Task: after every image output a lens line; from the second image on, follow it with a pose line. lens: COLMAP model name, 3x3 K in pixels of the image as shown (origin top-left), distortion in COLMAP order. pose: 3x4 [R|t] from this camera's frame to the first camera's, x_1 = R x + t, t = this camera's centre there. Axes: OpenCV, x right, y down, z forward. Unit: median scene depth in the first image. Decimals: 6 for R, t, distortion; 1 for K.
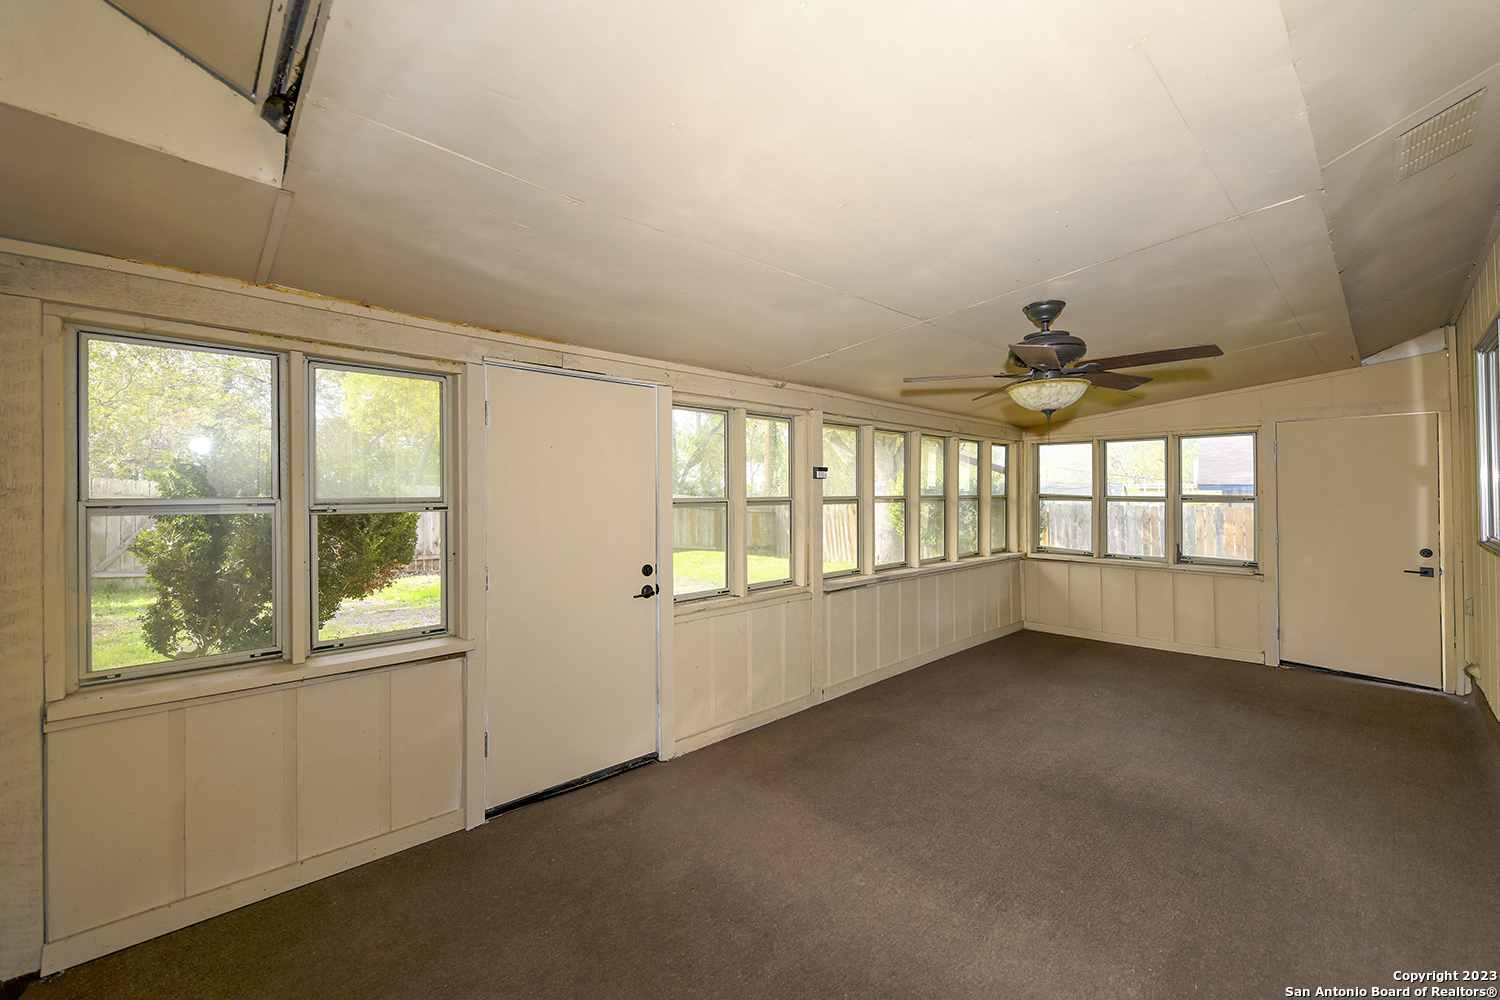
lens RADIAL K [[594.9, 0, 750.0], [0, 594.9, 500.0], [0, 0, 1]] dist [-0.001515, -0.000154]
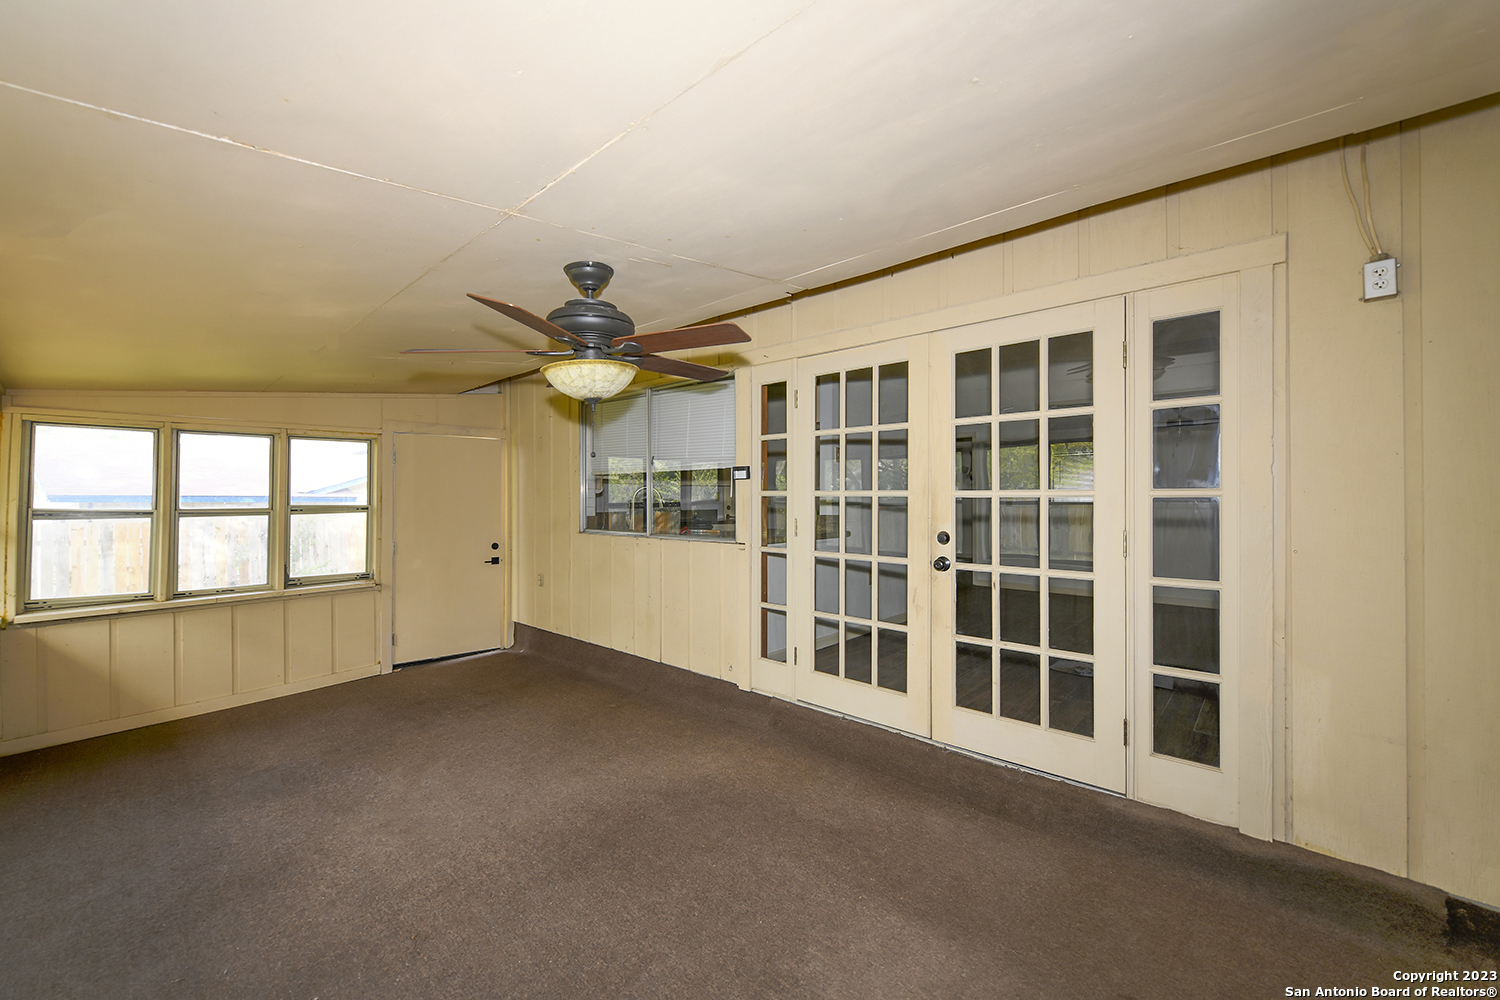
lens RADIAL K [[594.9, 0, 750.0], [0, 594.9, 500.0], [0, 0, 1]] dist [-0.001515, -0.000154]
pose [[-0.073947, -0.007761, 0.997232, -0.164580], [0.027873, 0.999563, 0.009846, -0.007605], [-0.996873, 0.028524, -0.073698, 0.430822]]
